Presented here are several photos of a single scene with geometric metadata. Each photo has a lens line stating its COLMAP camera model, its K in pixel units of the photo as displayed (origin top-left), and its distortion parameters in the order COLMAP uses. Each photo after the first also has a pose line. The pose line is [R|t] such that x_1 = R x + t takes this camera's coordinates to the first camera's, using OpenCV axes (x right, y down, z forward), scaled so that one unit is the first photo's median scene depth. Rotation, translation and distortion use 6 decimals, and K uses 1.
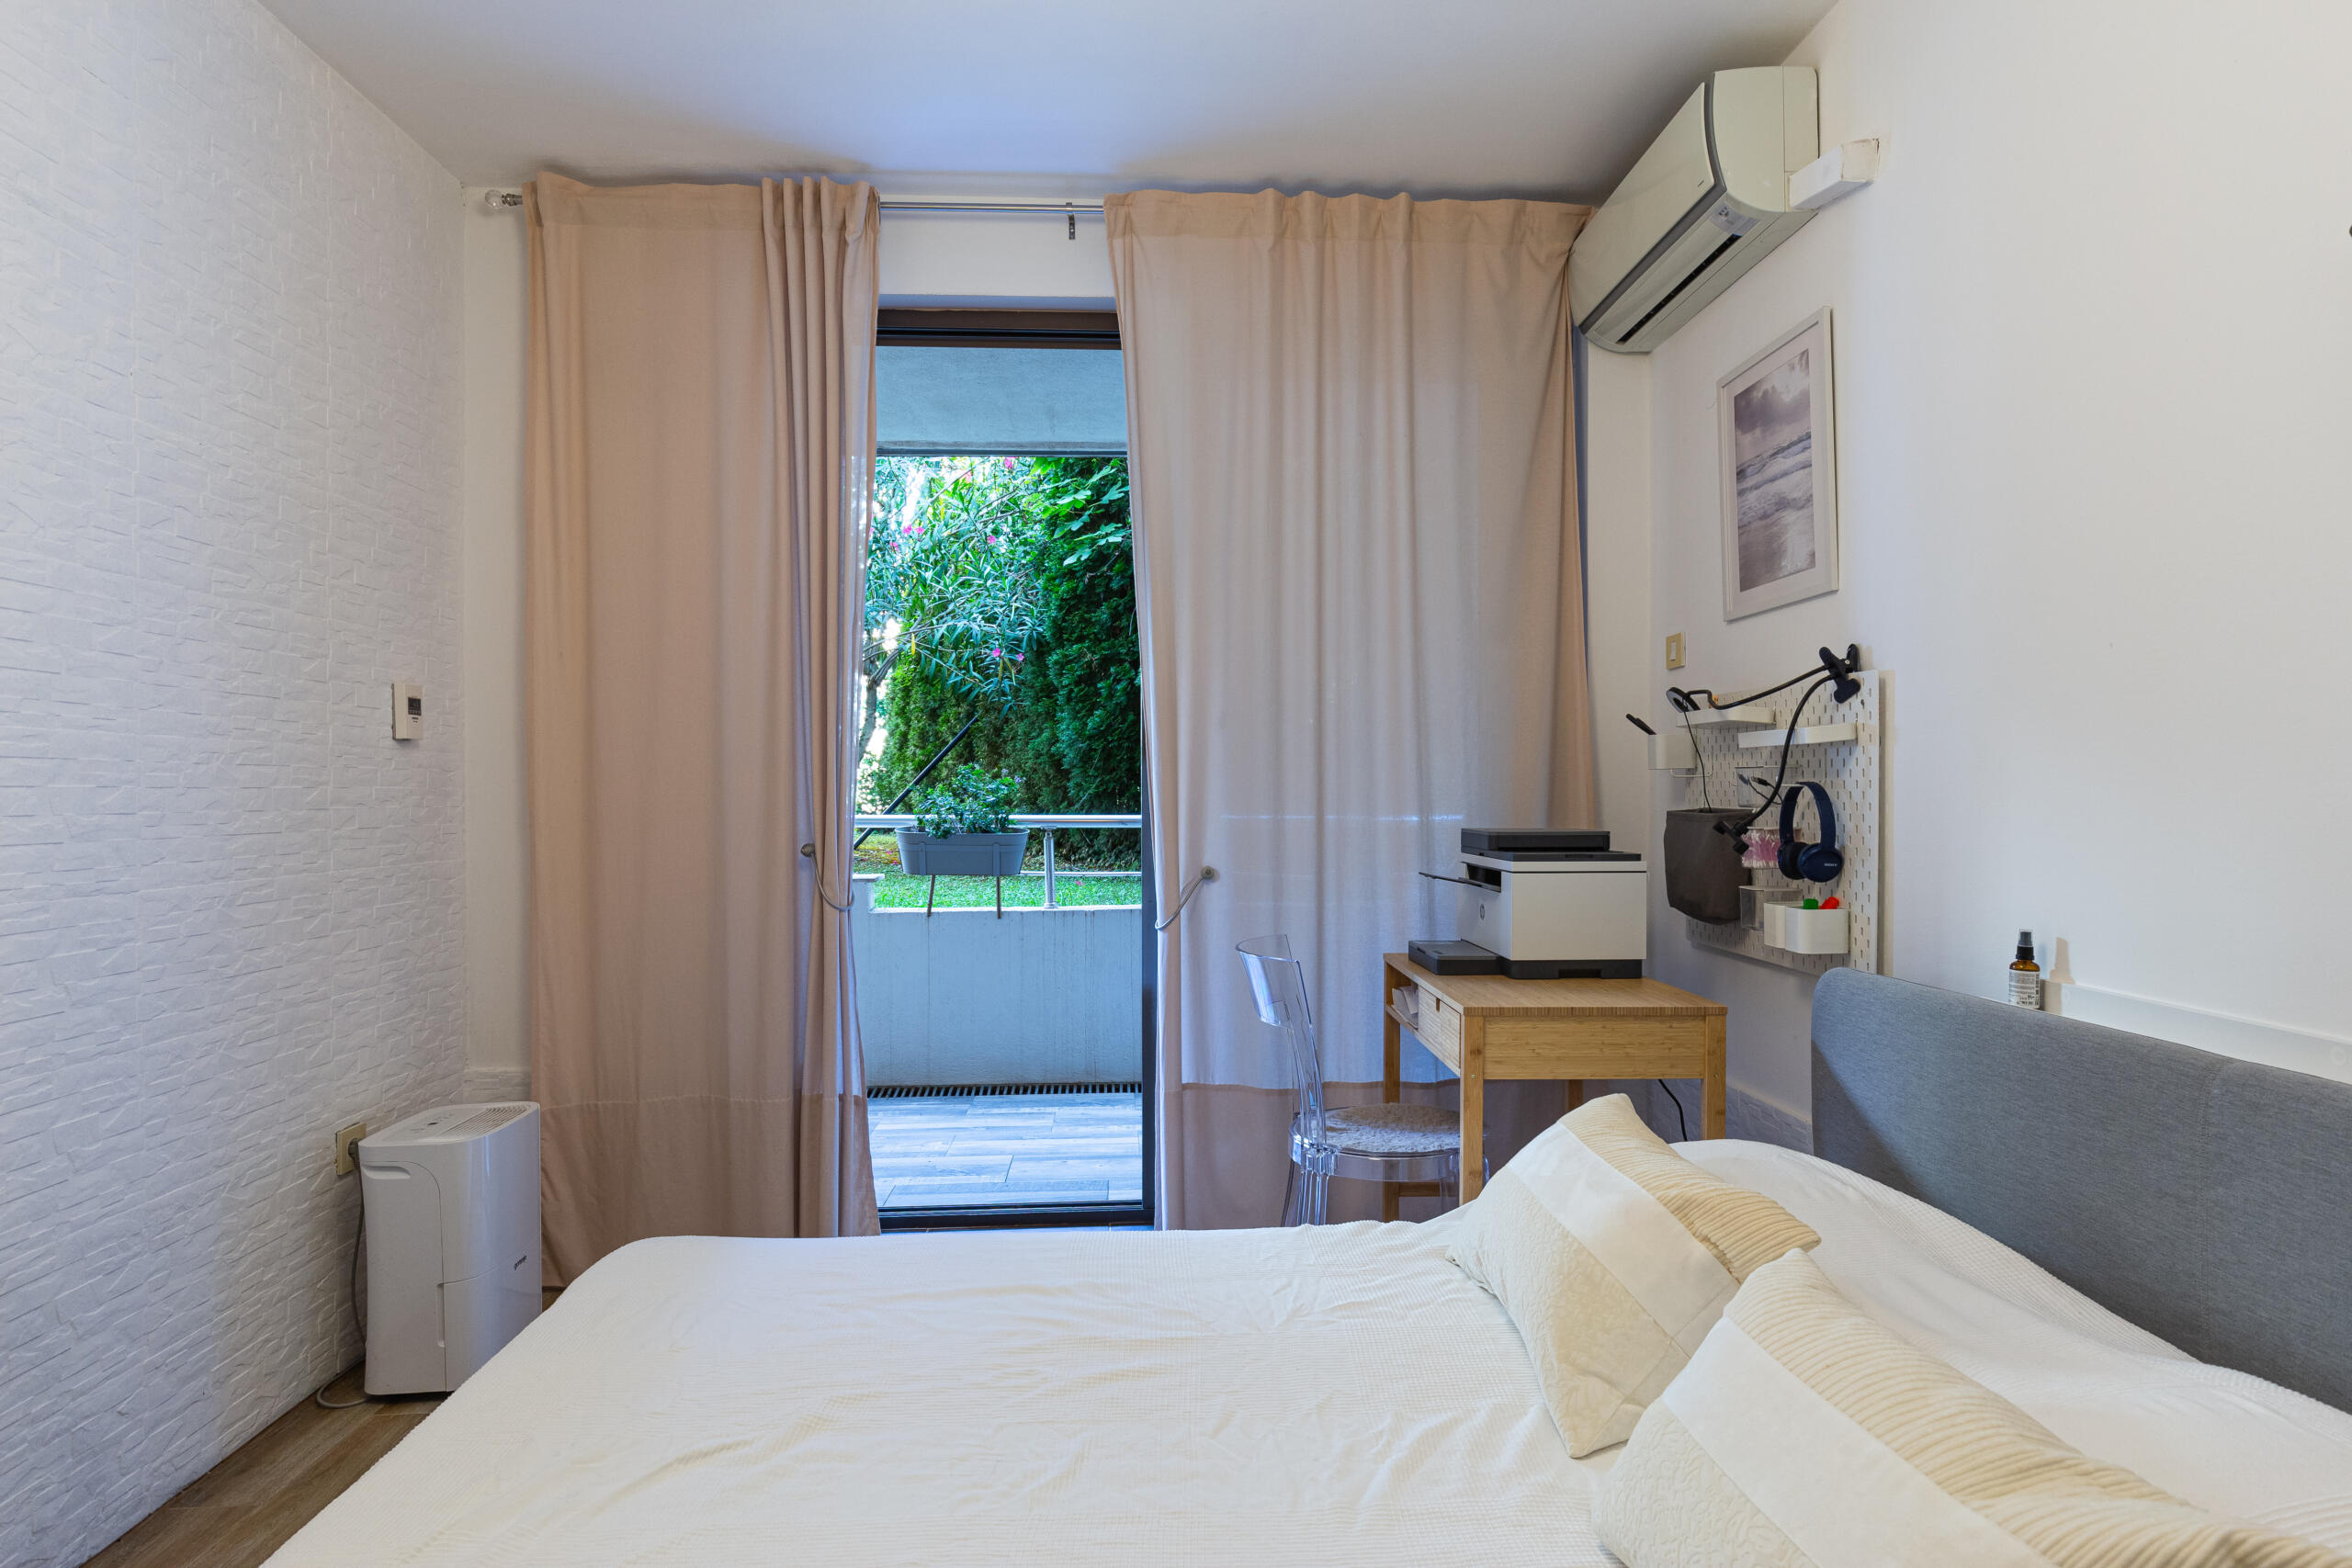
lens RADIAL K [[1269.5, 0, 1176.0], [0, 1269.5, 784.0], [0, 0, 1]] dist [0.002367, 0.000340]
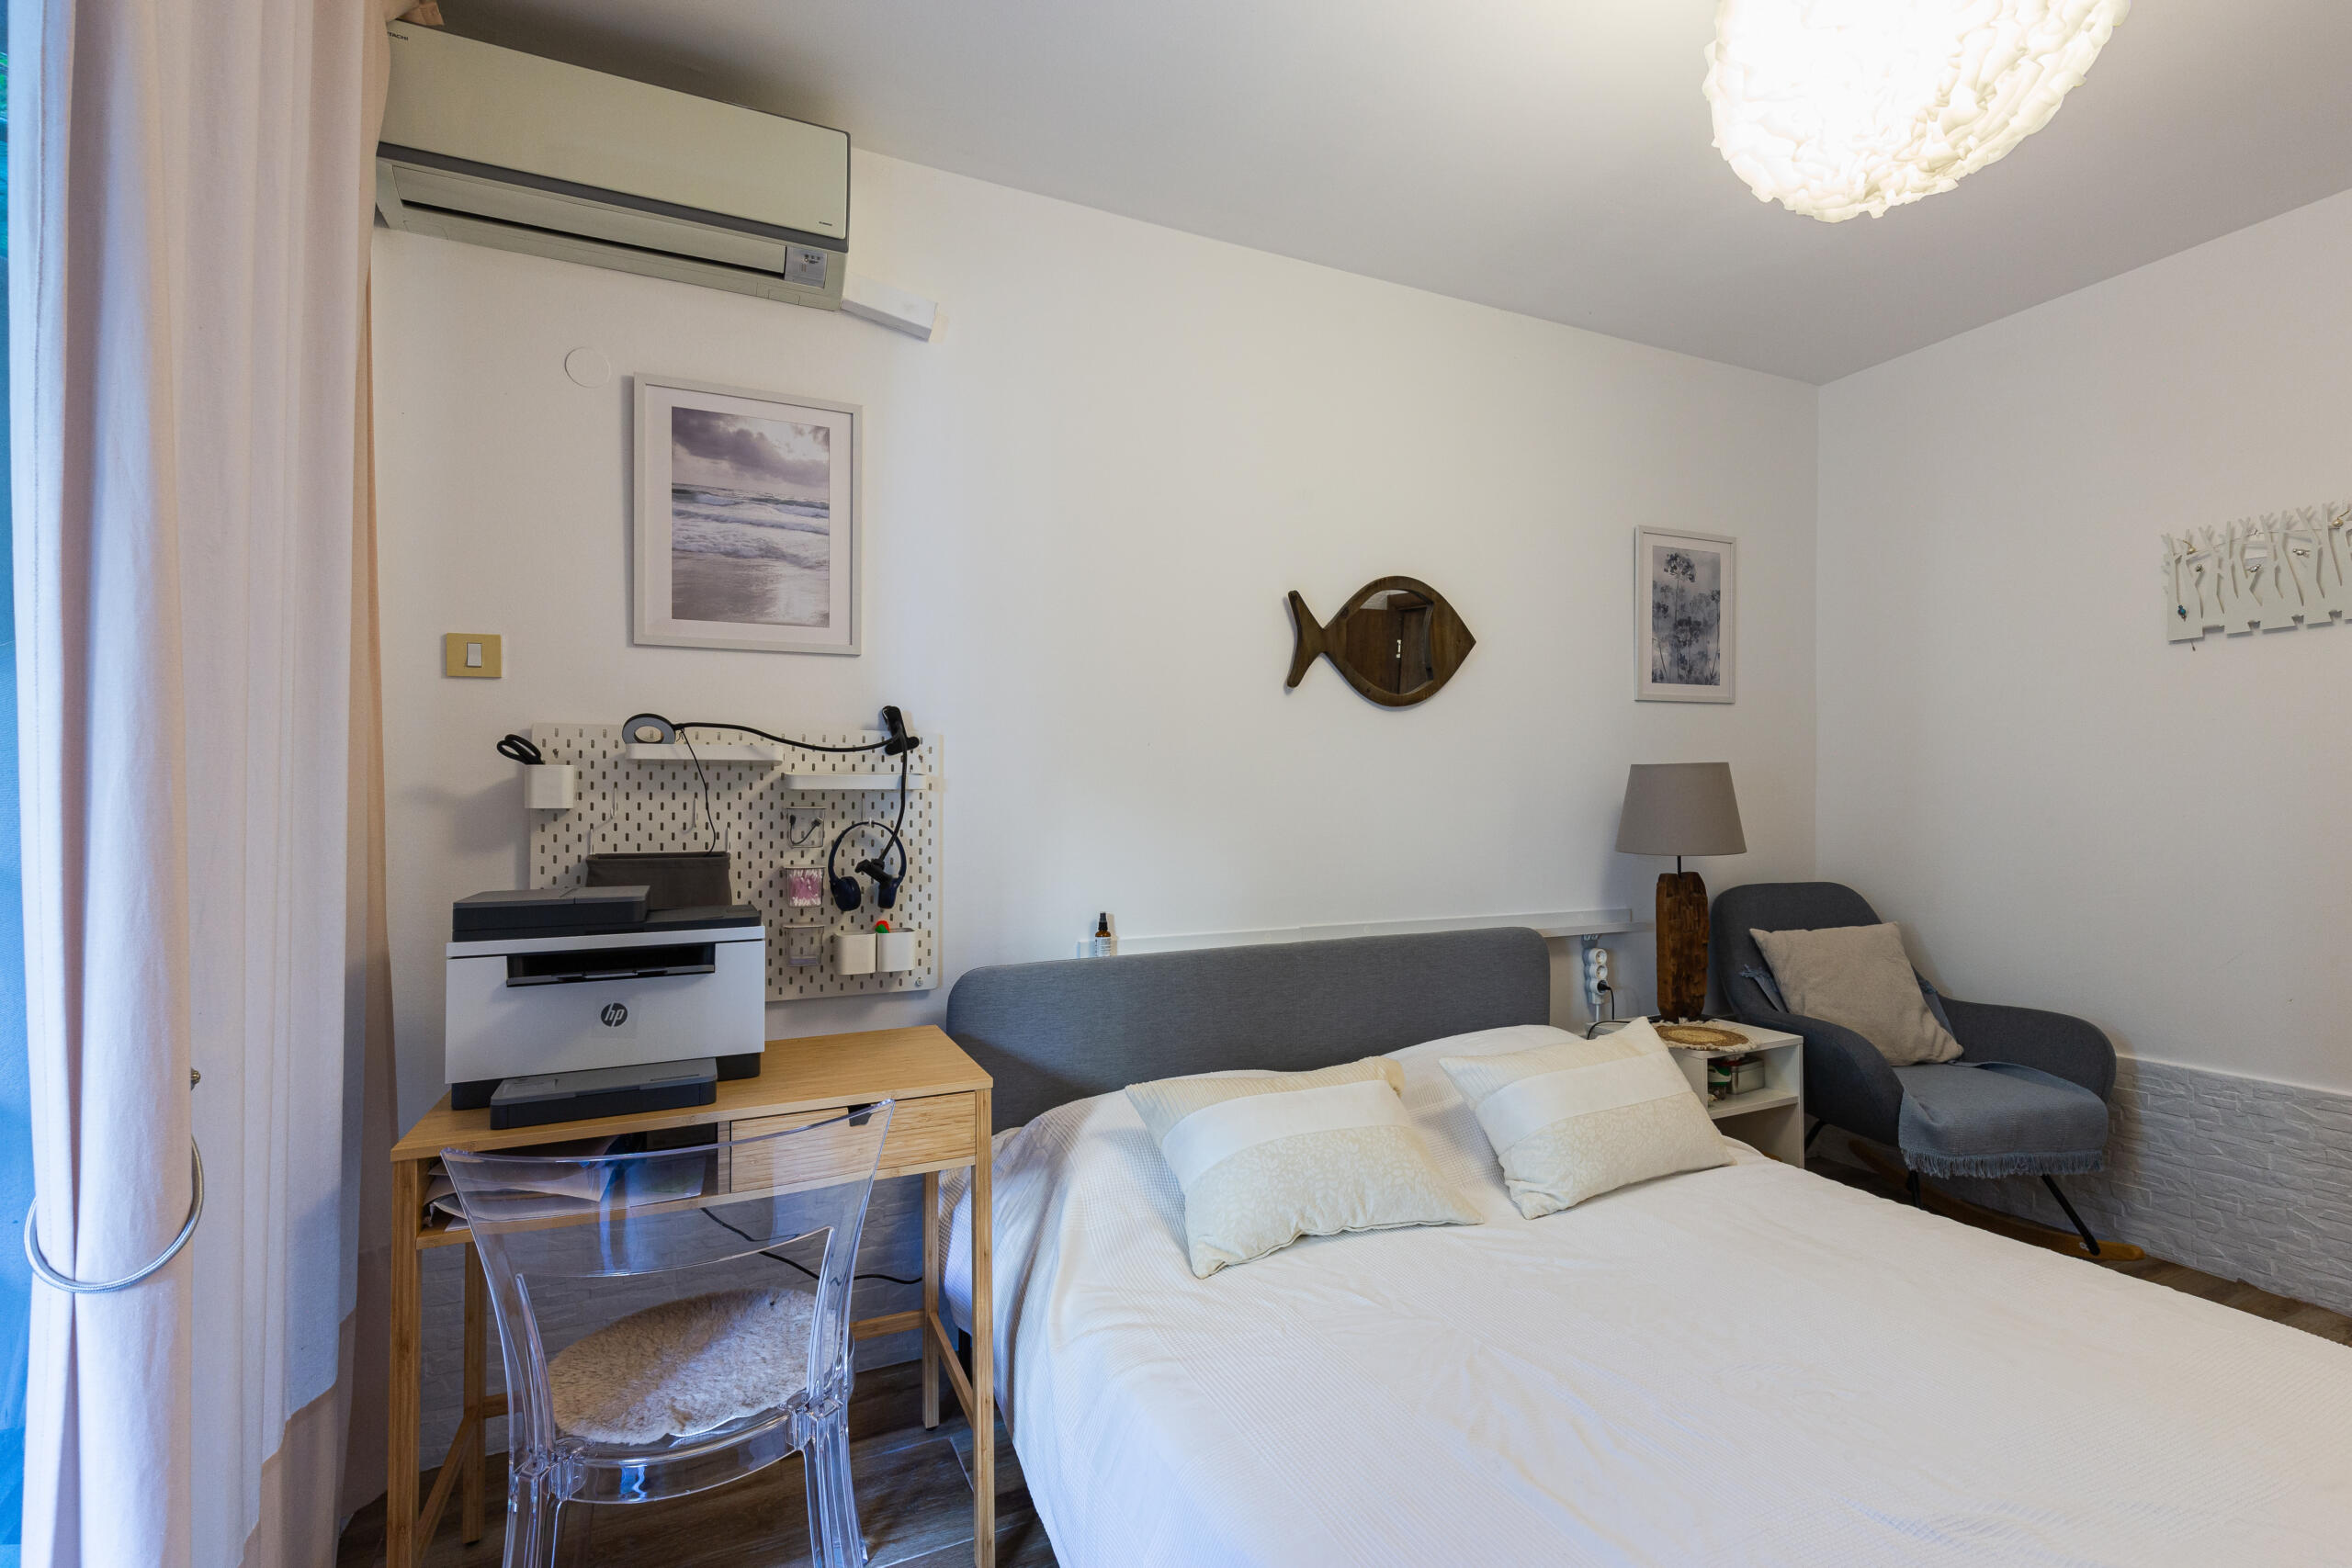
lens RADIAL K [[1129.0, 0, 1176.0], [0, 1129.0, 784.0], [0, 0, 1]] dist [0.029227, 0.000054]
pose [[-0.403138, 0.019730, 0.914926, -0.471438], [0.002906, 0.999790, -0.020280, -0.012691], [-0.915134, -0.005517, -0.403111, 1.020206]]
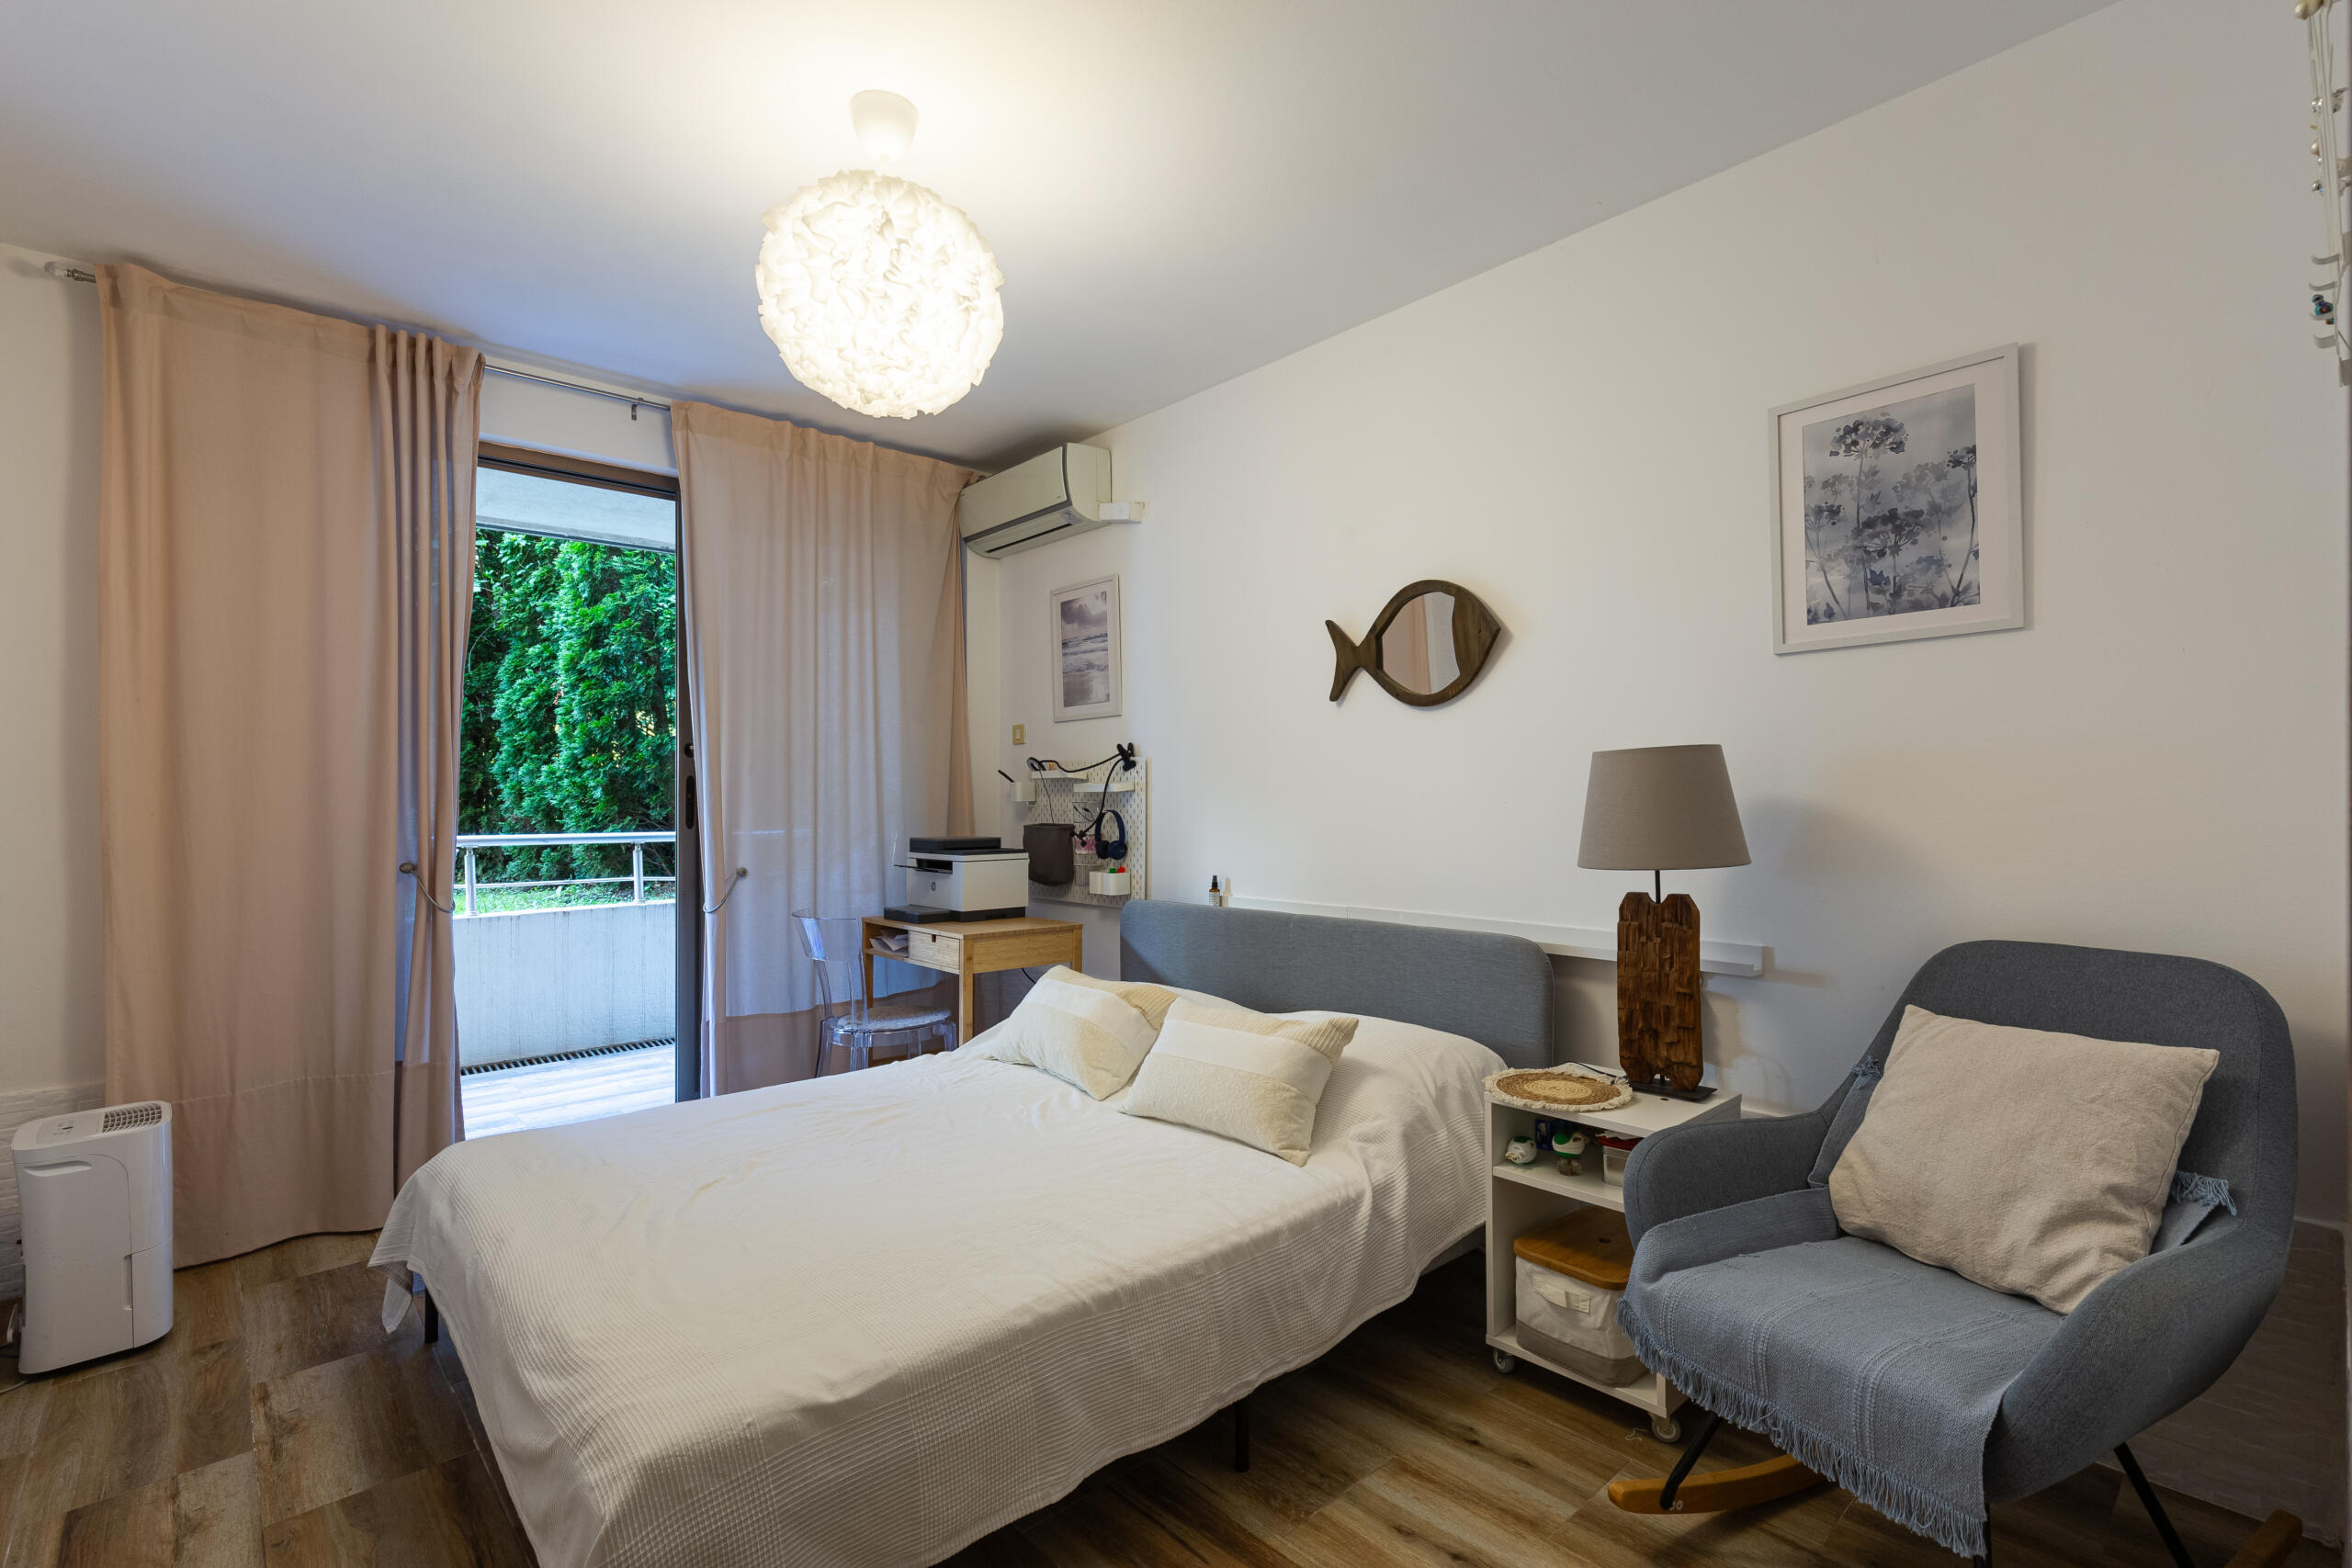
lens RADIAL K [[1062.6, 0, 1176.0], [0, 1062.6, 784.0], [0, 0, 1]] dist [0.000023, 0.000036]
pose [[0.777712, 0.007830, 0.628573, -0.417031], [0.001090, 0.999904, -0.013803, -0.017196], [-0.628620, 0.011420, 0.777628, -0.322745]]
